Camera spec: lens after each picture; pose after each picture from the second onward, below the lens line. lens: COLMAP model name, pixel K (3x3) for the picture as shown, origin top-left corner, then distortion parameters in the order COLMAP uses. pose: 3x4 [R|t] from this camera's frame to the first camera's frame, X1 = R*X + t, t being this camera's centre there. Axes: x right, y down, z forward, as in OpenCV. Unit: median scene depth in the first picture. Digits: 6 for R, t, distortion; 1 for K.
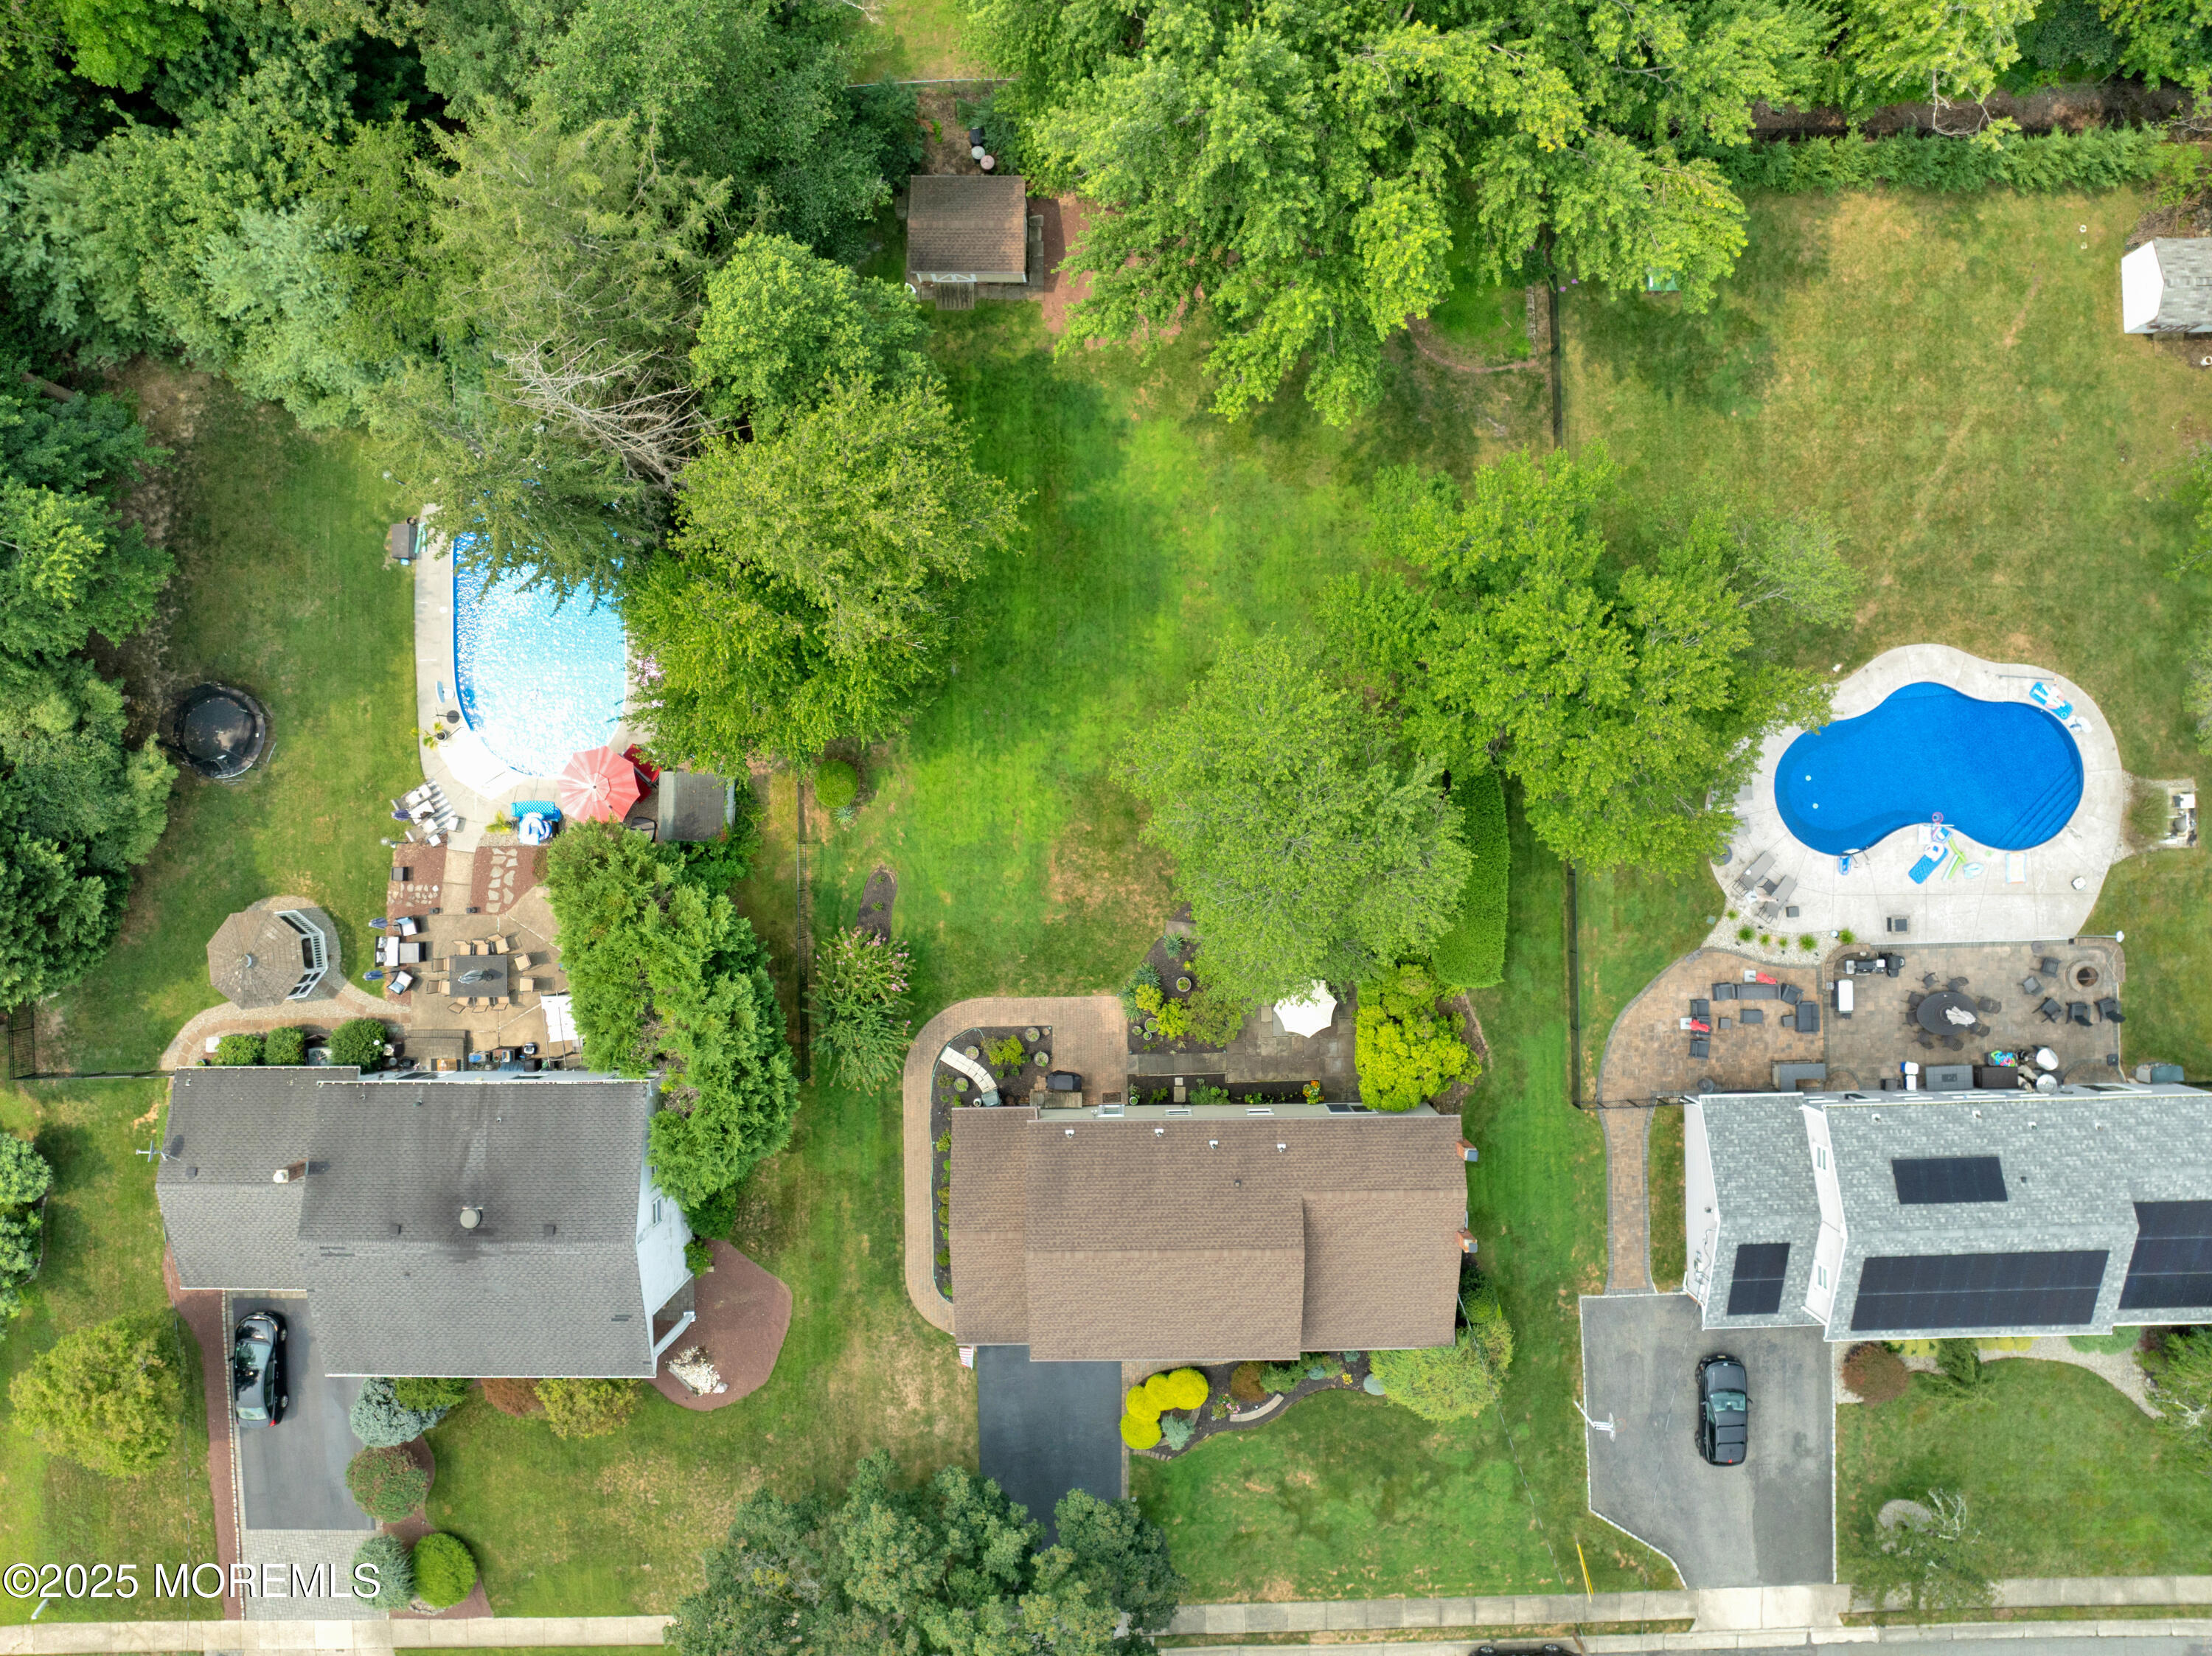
lens RADIAL K [[1578.7, 0, 1106.0], [0, 1578.7, 828.0], [0, 0, 1]] dist [-0.041162, -0.002000]
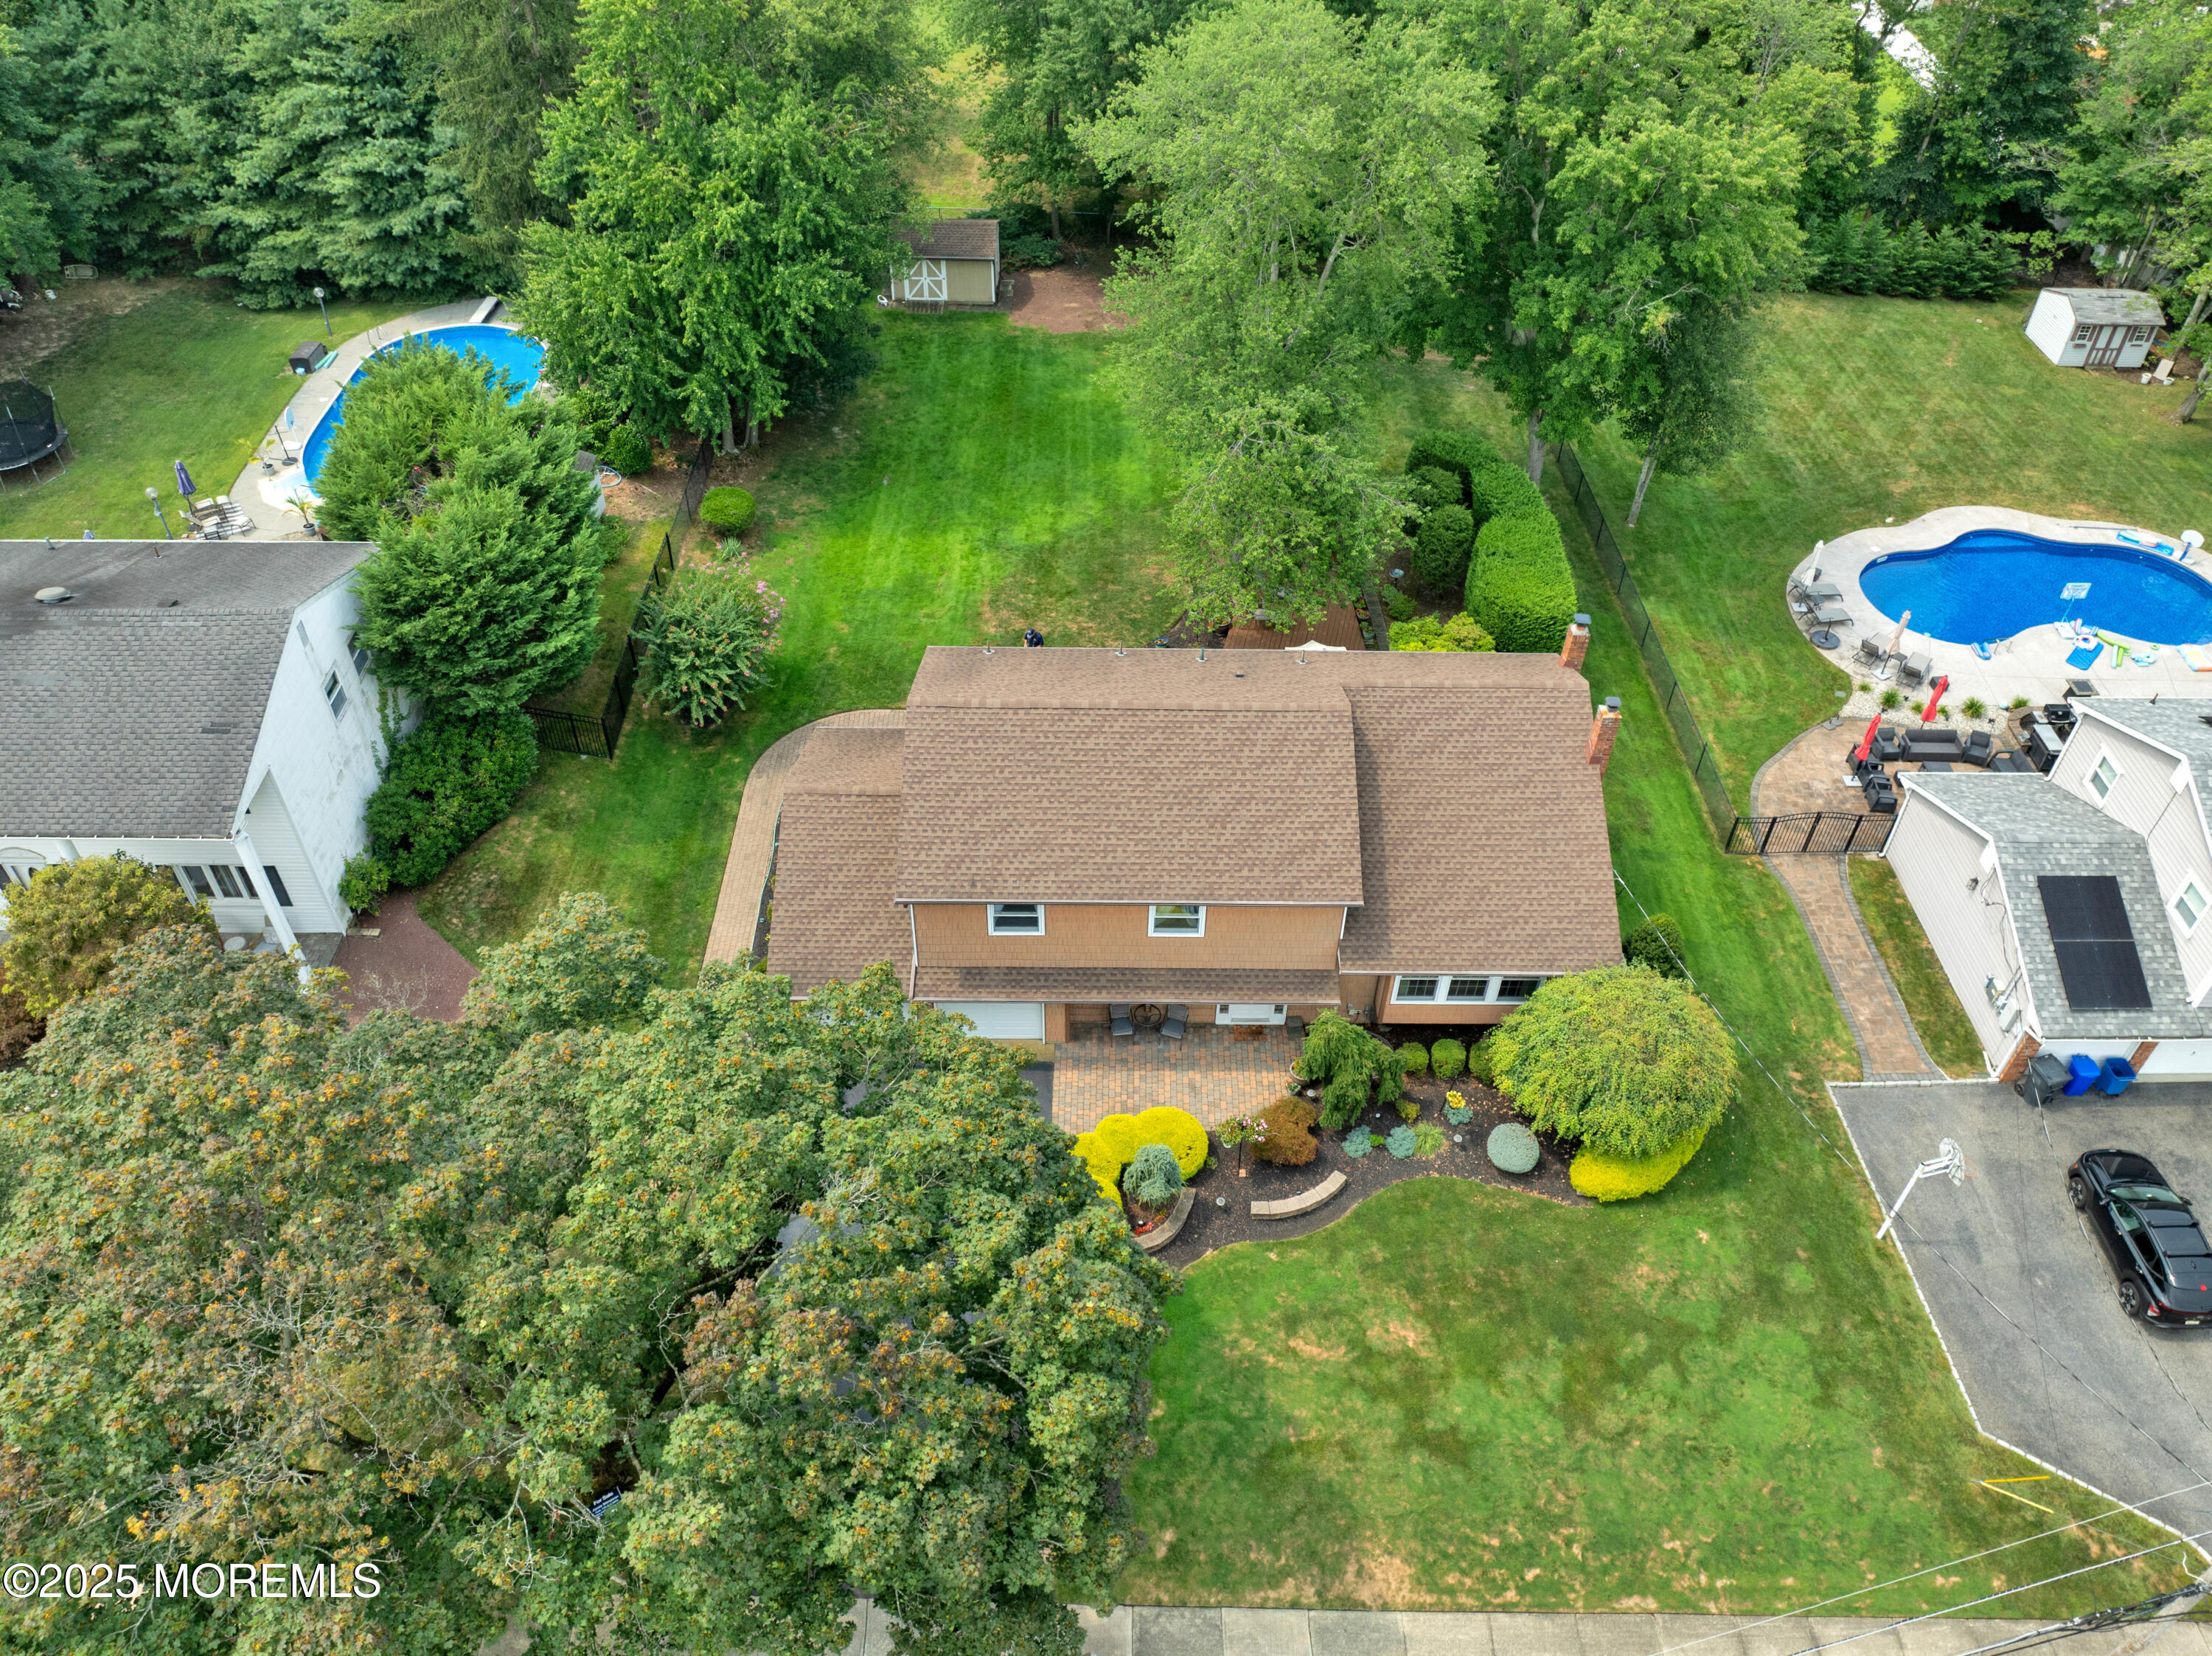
lens RADIAL K [[1578.7, 0, 1106.0], [0, 1578.7, 828.0], [0, 0, 1]] dist [-0.041162, -0.002000]
pose [[0.999464, 0.029258, 0.014662, 0.017742], [-0.010098, 0.701859, -0.712245, 0.656520], [-0.031130, 0.711715, 0.701778, 0.524201]]
